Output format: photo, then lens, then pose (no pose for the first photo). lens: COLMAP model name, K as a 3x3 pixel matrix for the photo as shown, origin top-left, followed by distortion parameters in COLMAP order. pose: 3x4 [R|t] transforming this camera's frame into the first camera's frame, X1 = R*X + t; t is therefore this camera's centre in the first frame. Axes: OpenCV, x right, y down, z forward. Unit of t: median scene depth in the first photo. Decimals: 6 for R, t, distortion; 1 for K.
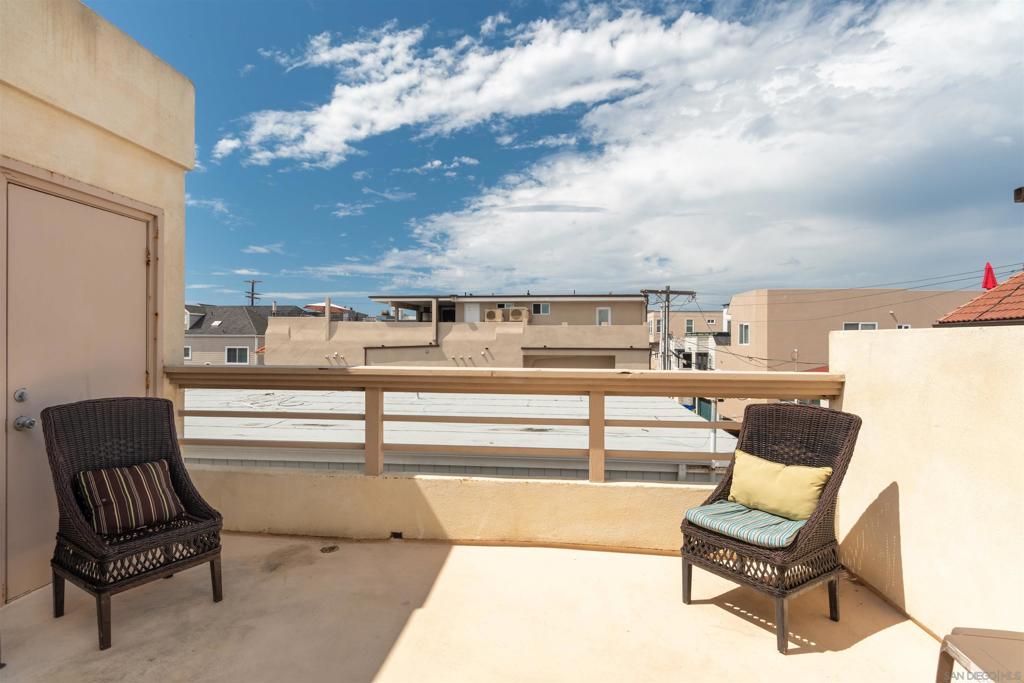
lens RADIAL K [[511.3, 0, 512.0], [0, 511.3, 341.5], [0, 0, 1]] dist [0.000633, -0.000066]
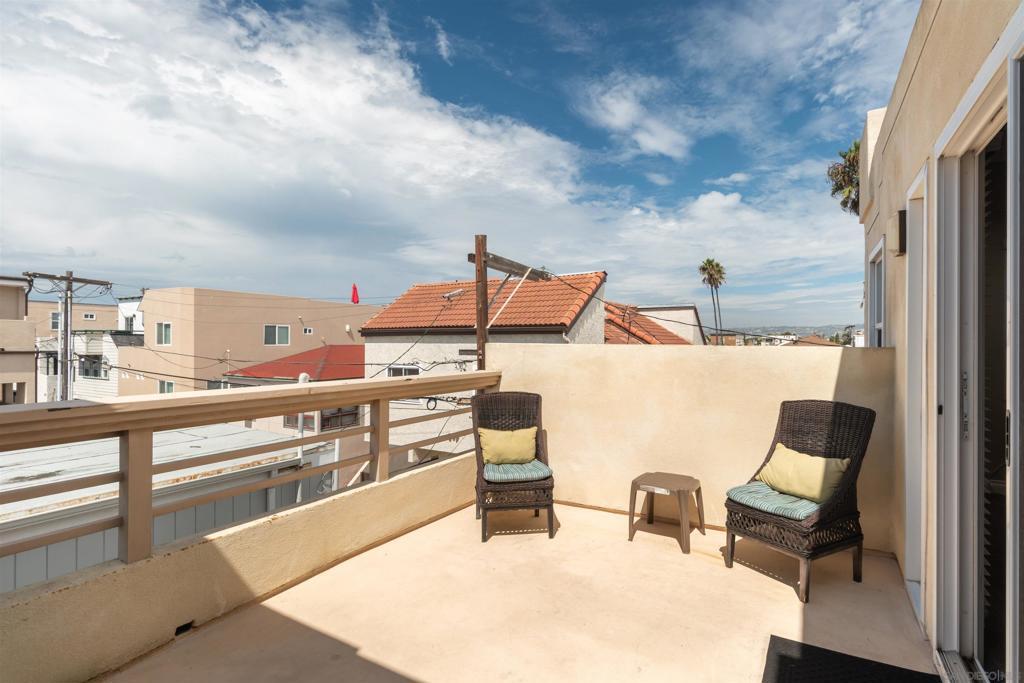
lens RADIAL K [[500.8, 0, 534.7], [0, 500.8, 338.6], [0, 0, 1]] dist [-0.003843, -0.000730]
pose [[0.389592, 0.006169, 0.920967, -0.117983], [-0.004147, 0.999979, -0.004944, -0.004566], [-0.920978, -0.001893, 0.389609, 0.047475]]
